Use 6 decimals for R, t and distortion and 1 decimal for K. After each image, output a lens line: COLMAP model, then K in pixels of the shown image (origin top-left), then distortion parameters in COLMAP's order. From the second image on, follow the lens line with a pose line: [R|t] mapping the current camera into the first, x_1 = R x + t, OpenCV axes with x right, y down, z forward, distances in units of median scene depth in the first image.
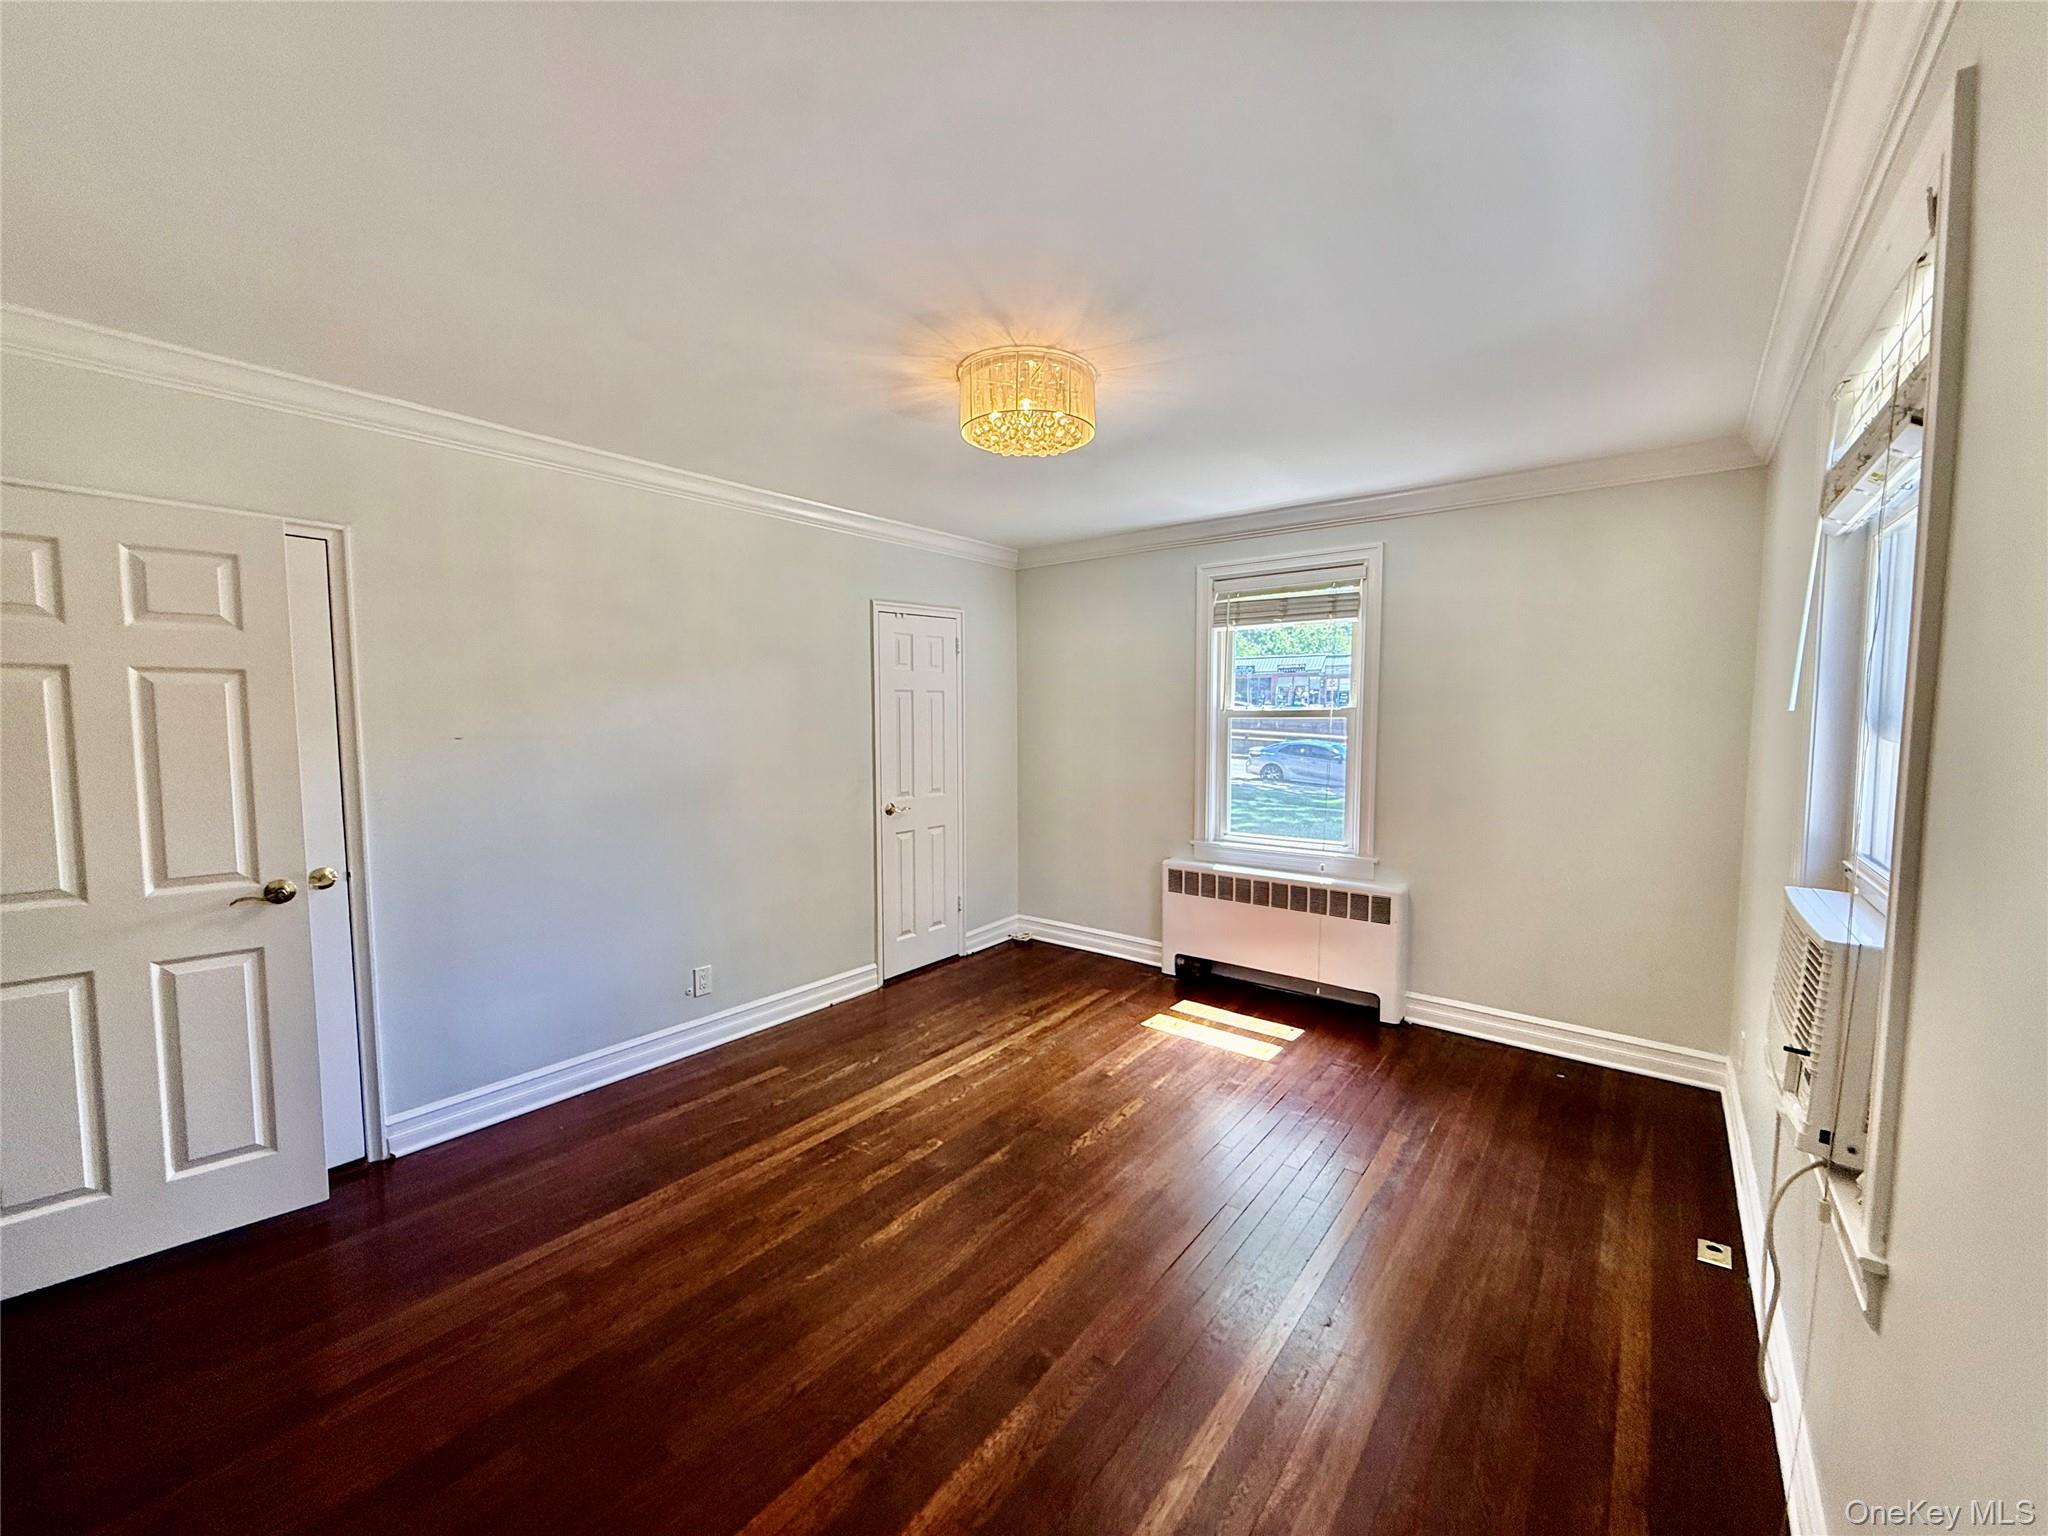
lens RADIAL K [[826.4, 0, 1021.4], [0, 826.4, 775.9], [0, 0, 1]] dist [0.004216, 0.000395]
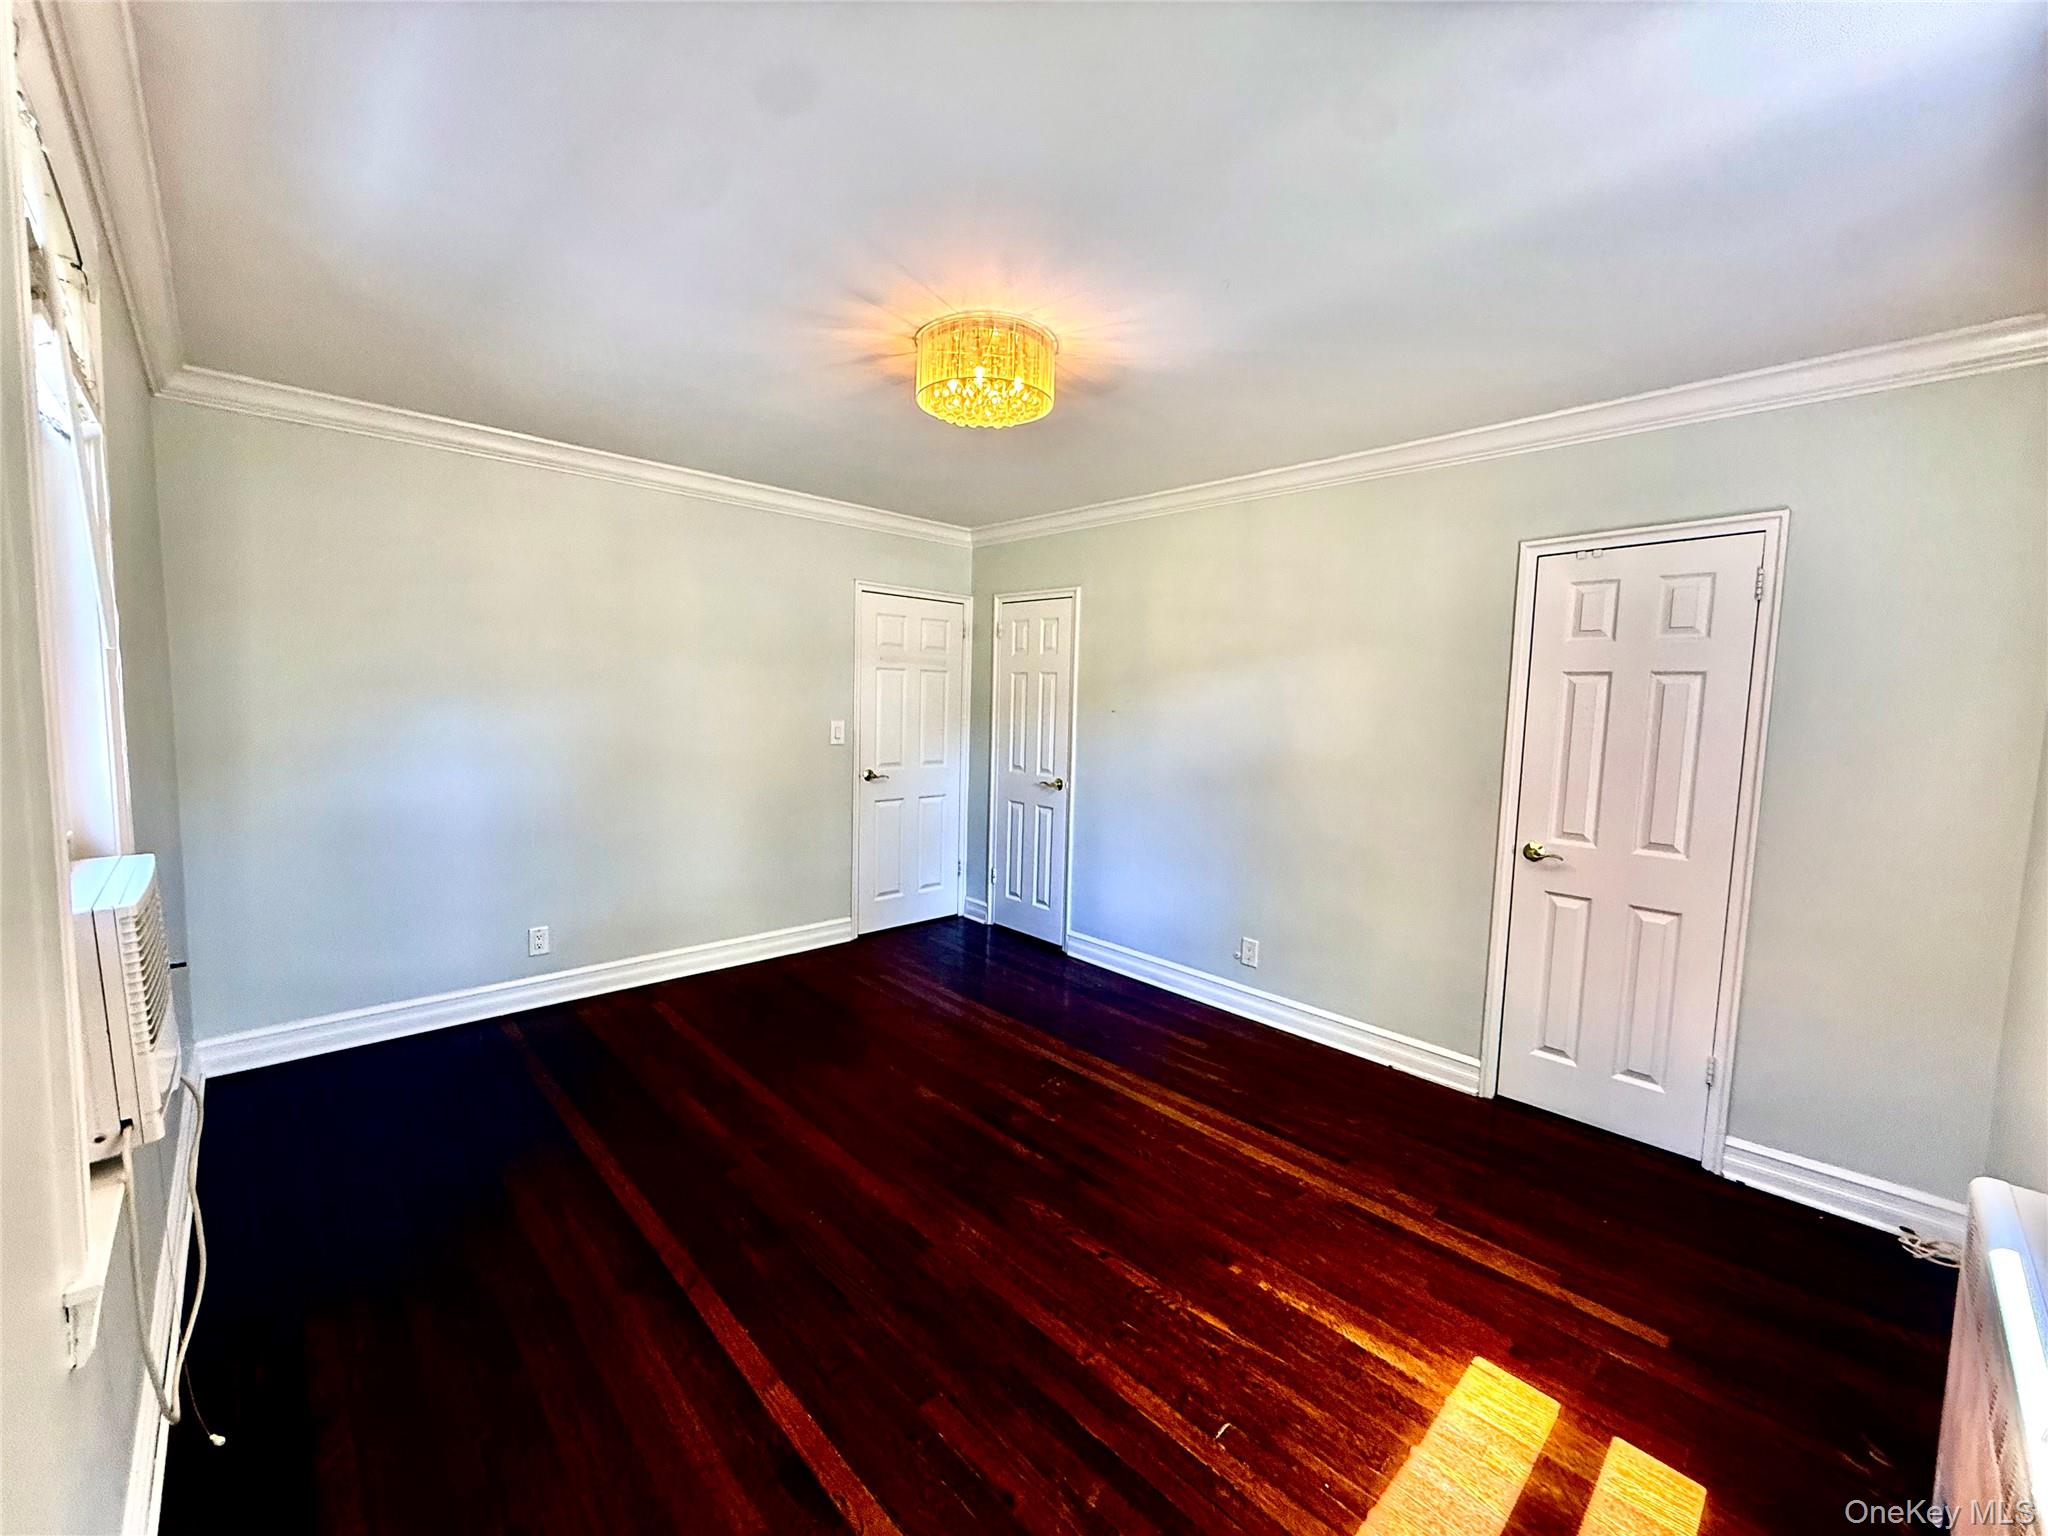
lens RADIAL K [[826.4, 0, 1015.5], [0, 826.4, 772.6], [0, 0, 1]] dist [0.004216, 0.000395]
pose [[-0.155777, 0.092239, -0.983476, 0.726266], [-0.105805, 0.988345, 0.109454, -0.068136], [0.982109, 0.121107, -0.144202, 0.882901]]
